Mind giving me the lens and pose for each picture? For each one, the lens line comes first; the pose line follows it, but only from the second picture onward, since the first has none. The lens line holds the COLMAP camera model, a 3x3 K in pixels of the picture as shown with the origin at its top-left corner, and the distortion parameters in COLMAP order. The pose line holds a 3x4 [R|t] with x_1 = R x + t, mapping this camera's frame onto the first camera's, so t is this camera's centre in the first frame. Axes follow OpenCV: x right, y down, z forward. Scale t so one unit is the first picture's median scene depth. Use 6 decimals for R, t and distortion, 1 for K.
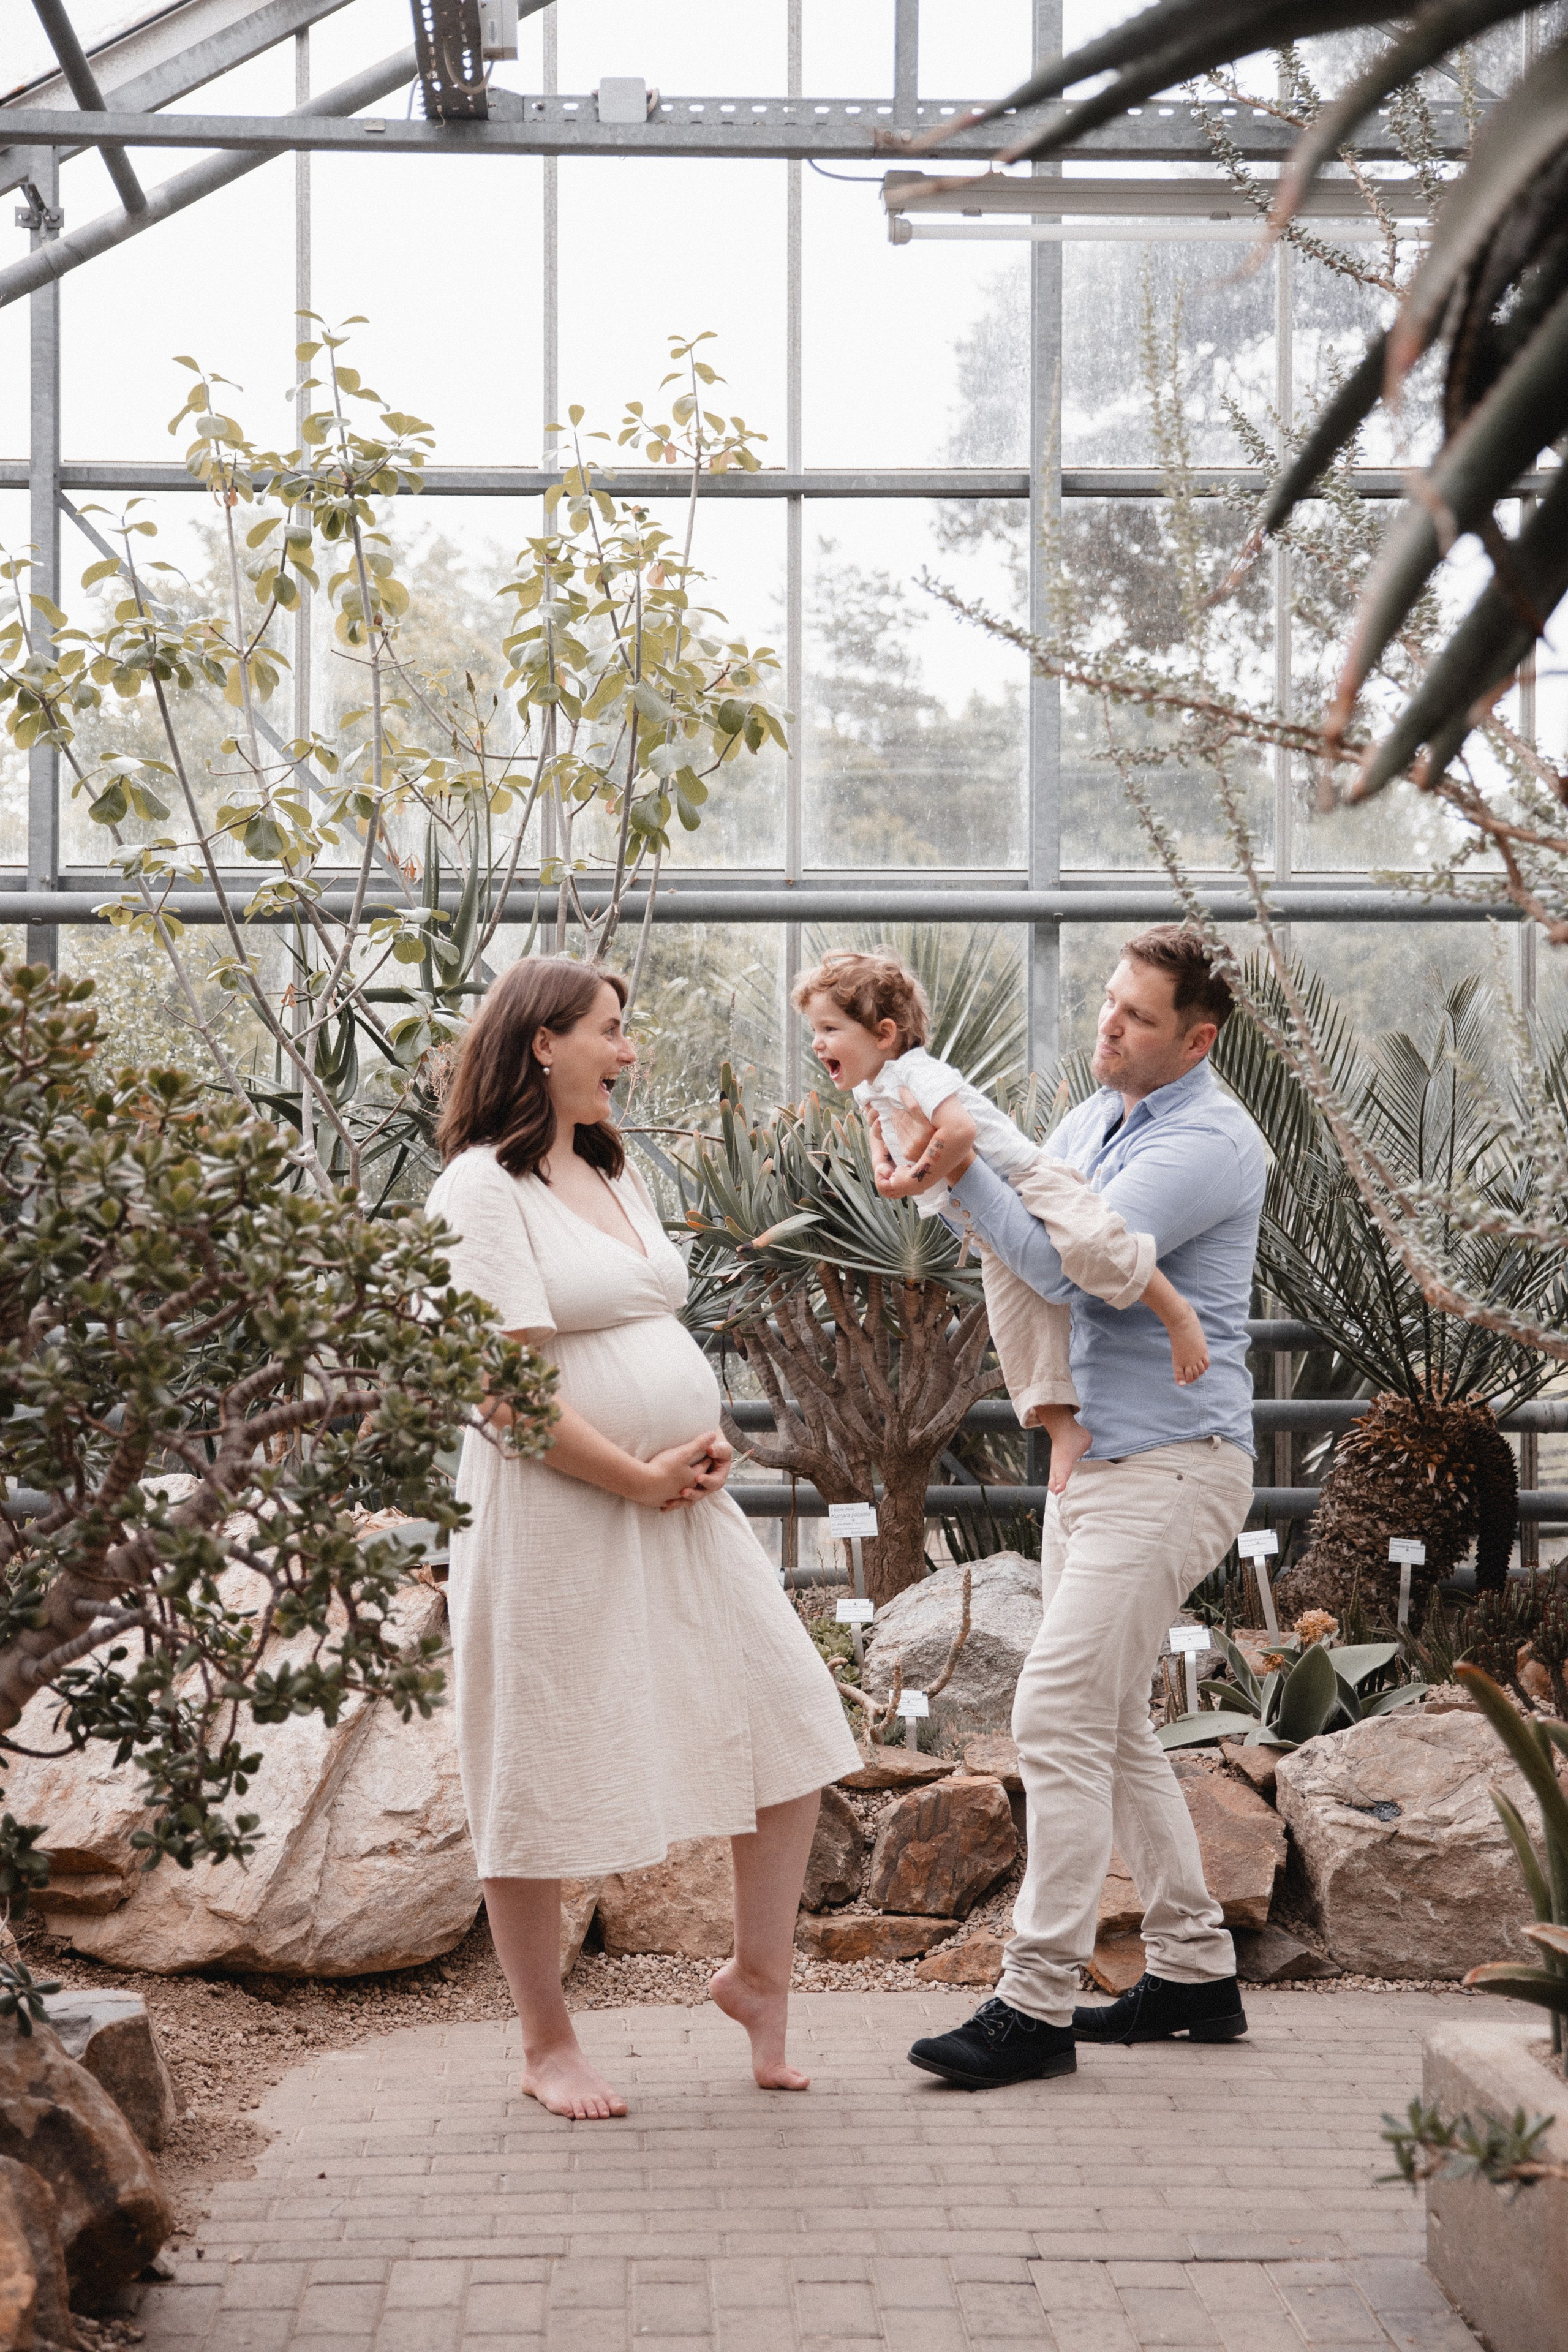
lens RADIAL K [[3626.4, 0, 689.3], [0, 3626.4, 1136.6], [0, 0, 1]] dist [0.134238, -0.025703]
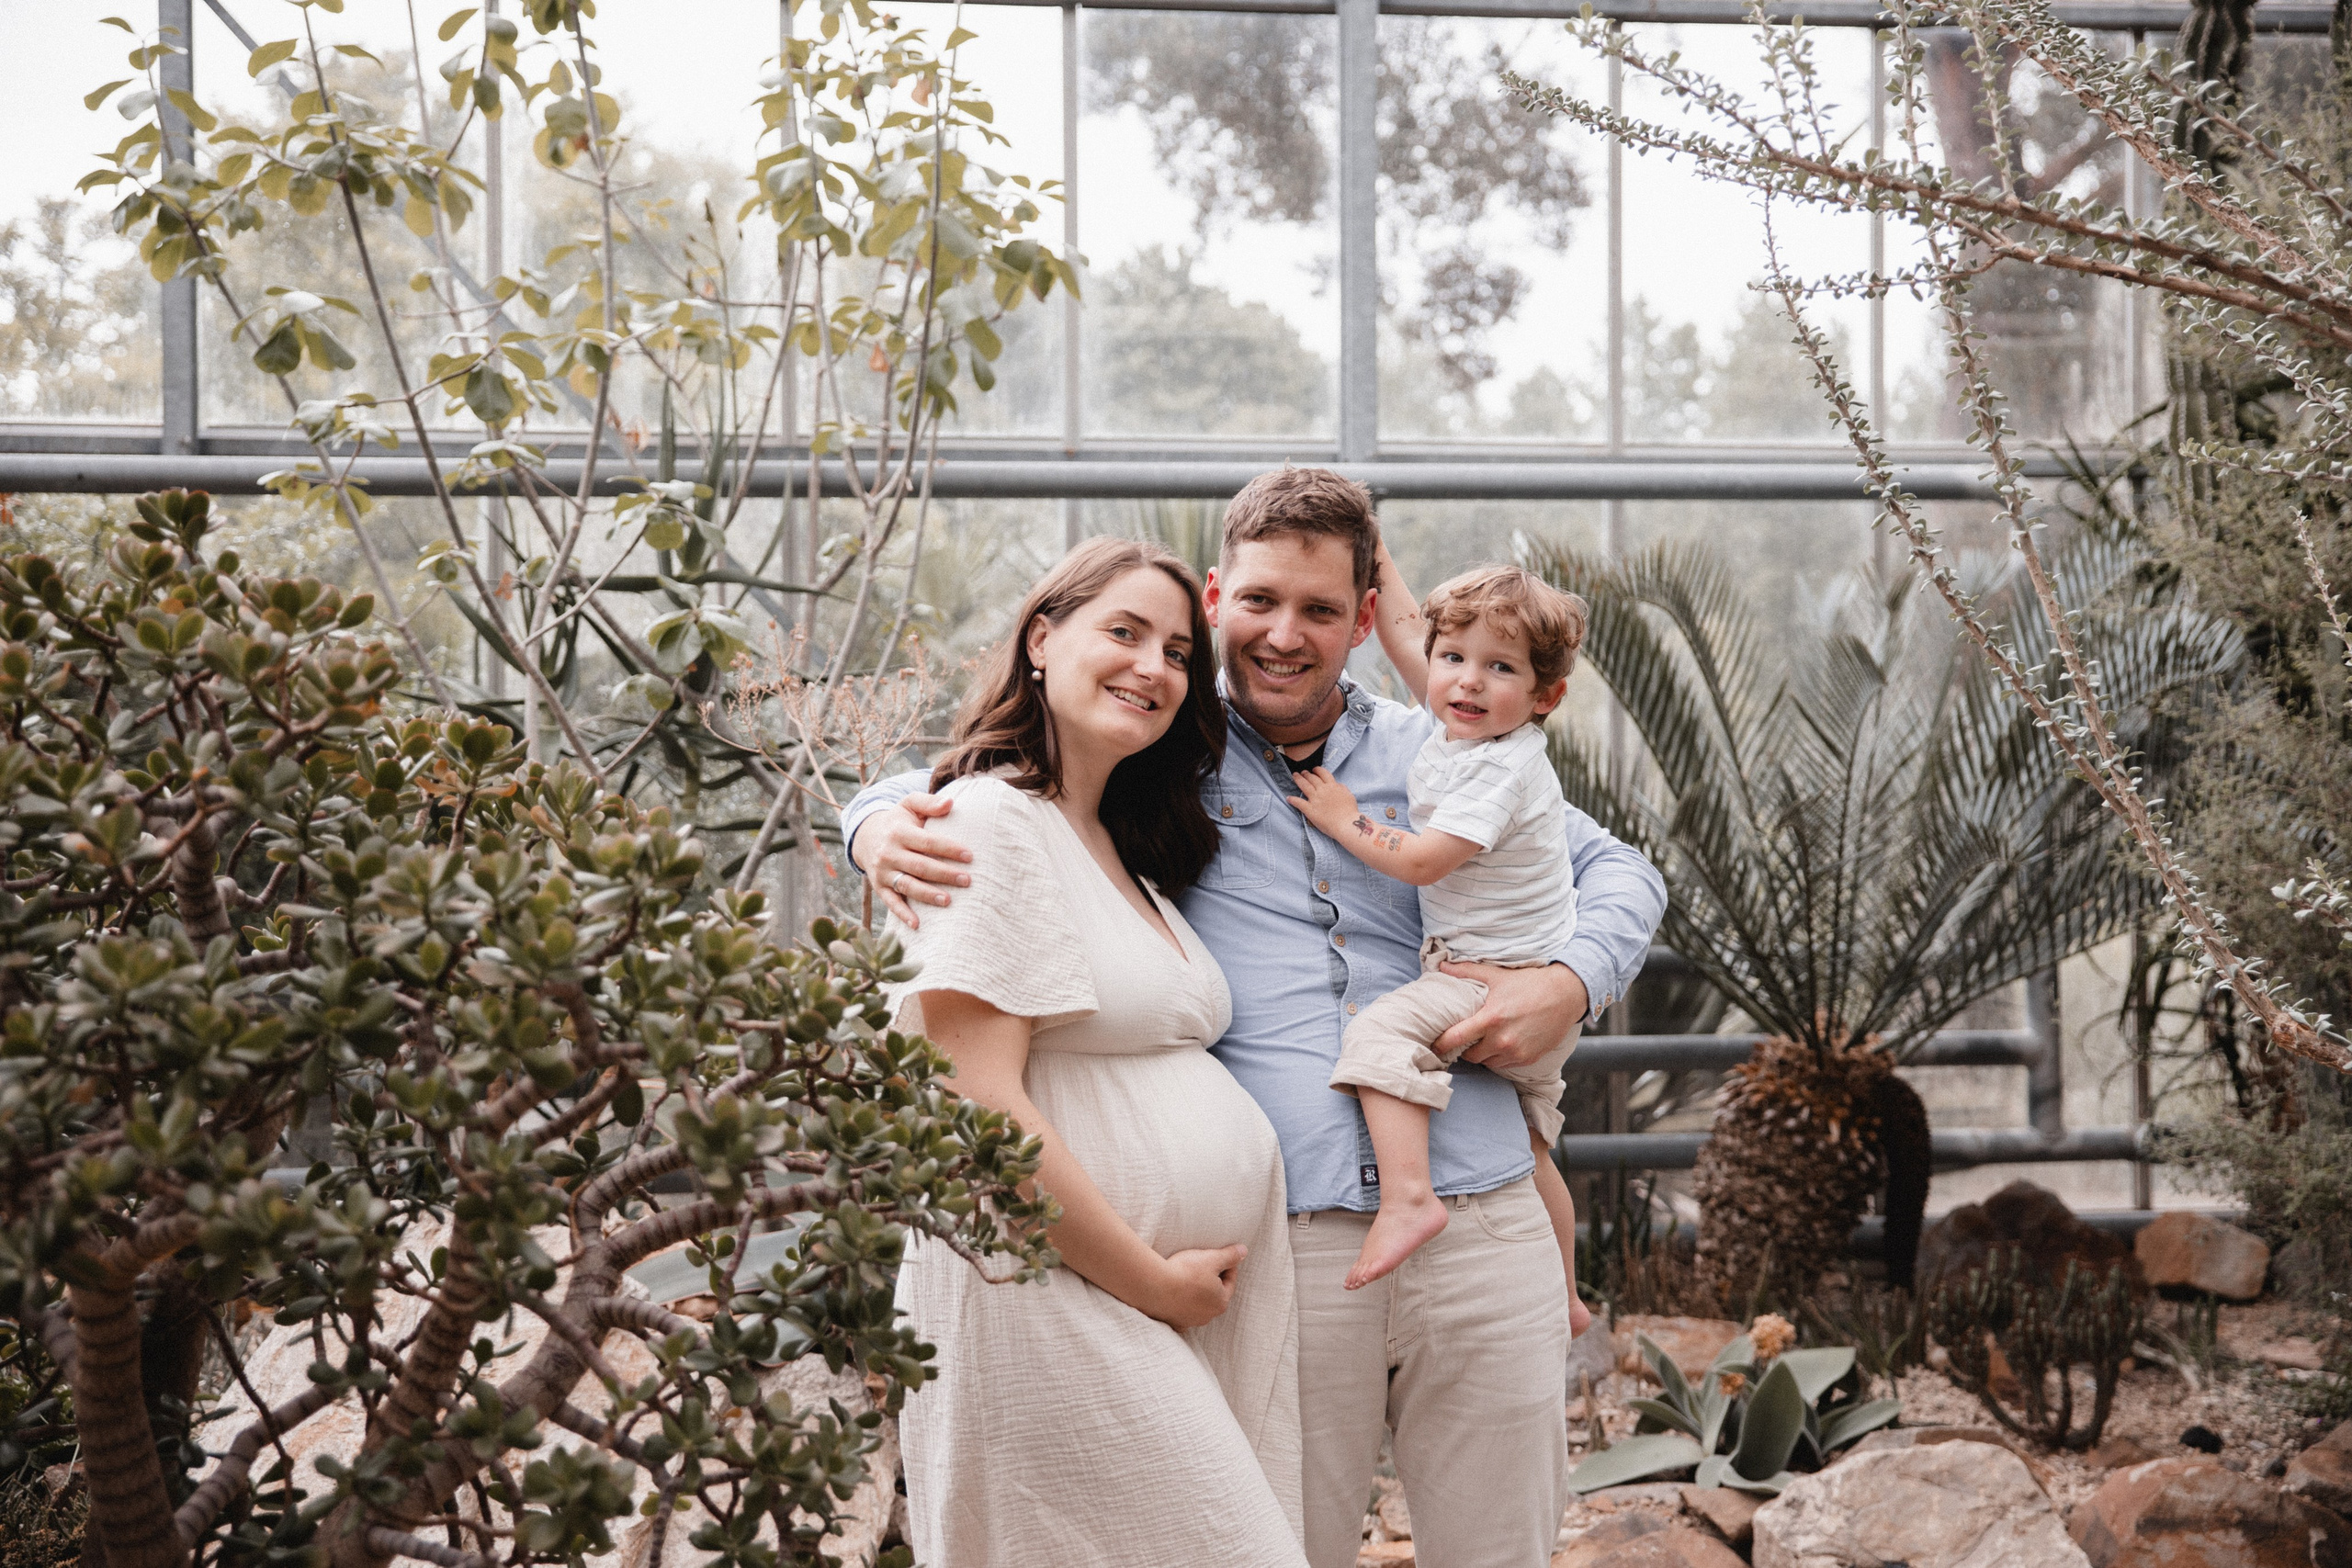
lens RADIAL K [[3328.8, 0, 1175.7], [0, 3328.8, 775.8], [0, 0, 1]] dist [0.122922, 0.032061]
pose [[0.990654, -0.007957, 0.136168, -0.062972], [0.004090, 0.999581, 0.028650, -0.016853], [-0.136339, -0.027825, 0.990271, 0.222879]]
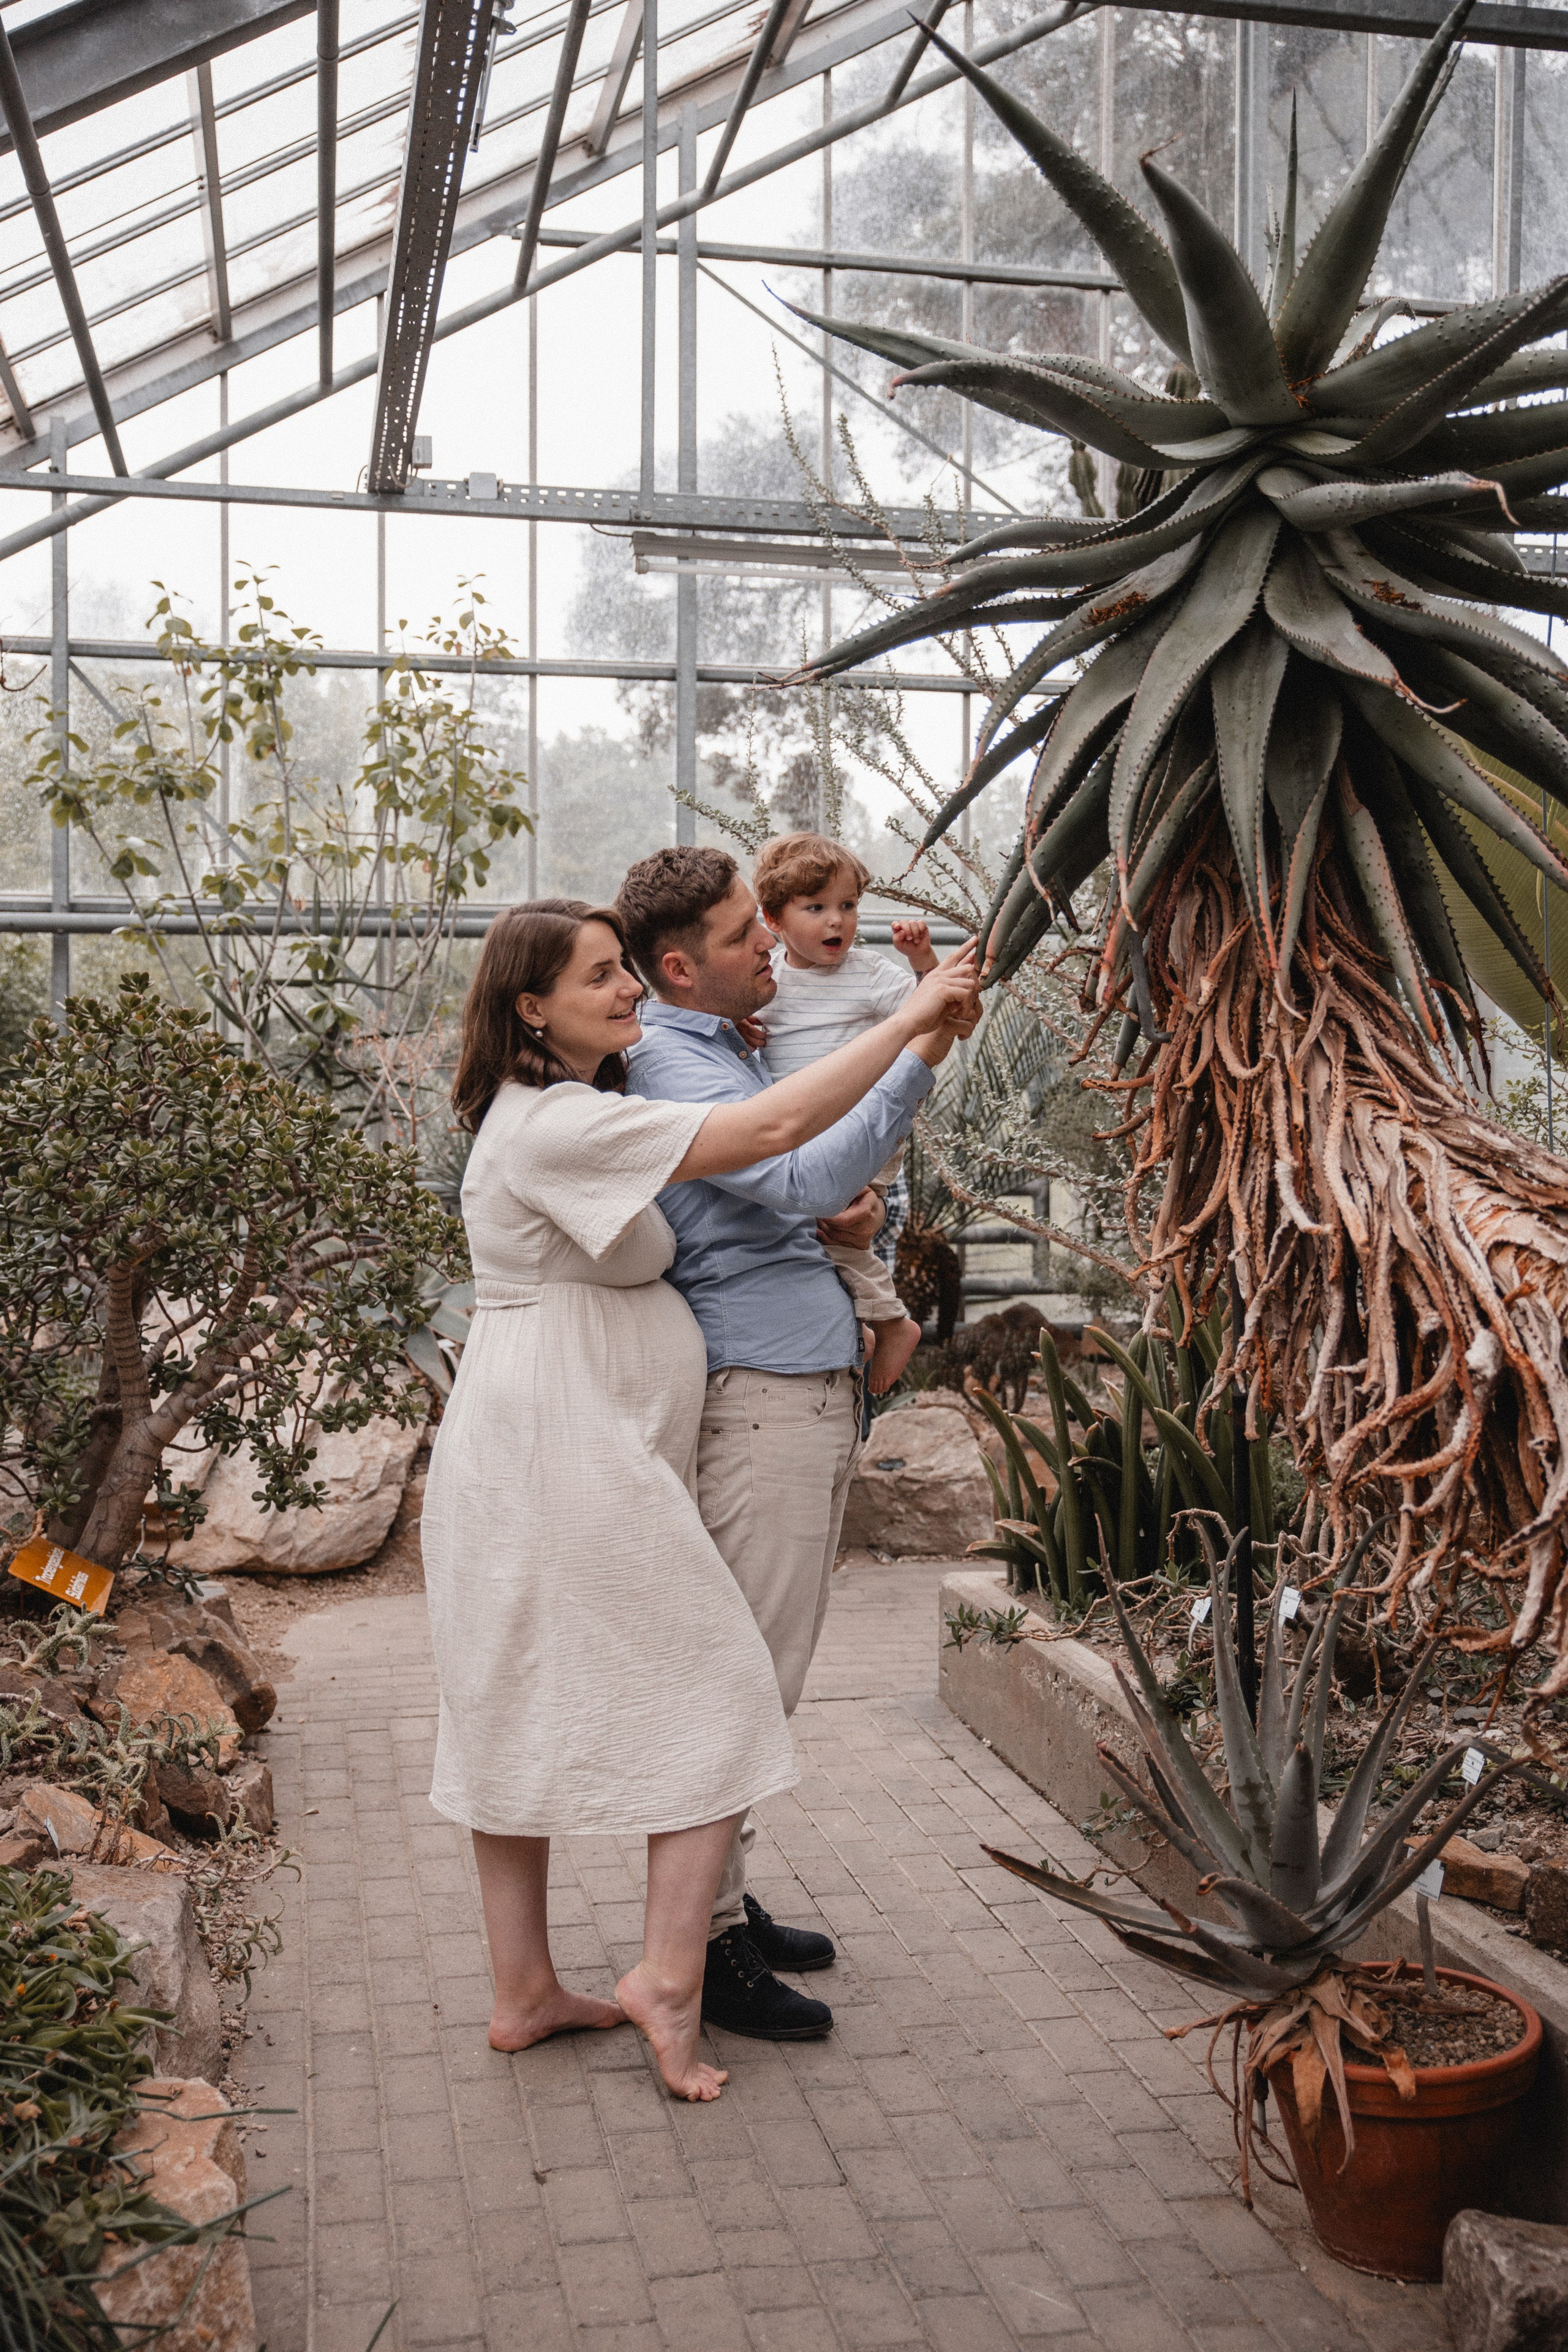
lens RADIAL K [[2487.5, 0, 784.0], [0, 2487.5, 1176.0], [0, 0, 1]] dist [0.009400, 0.009573]
pose [[0.984002, -0.002373, 0.178142, -0.066460], [-0.009242, 0.997885, 0.064346, -0.027772], [-0.177918, -0.064963, 0.981899, -0.143643]]
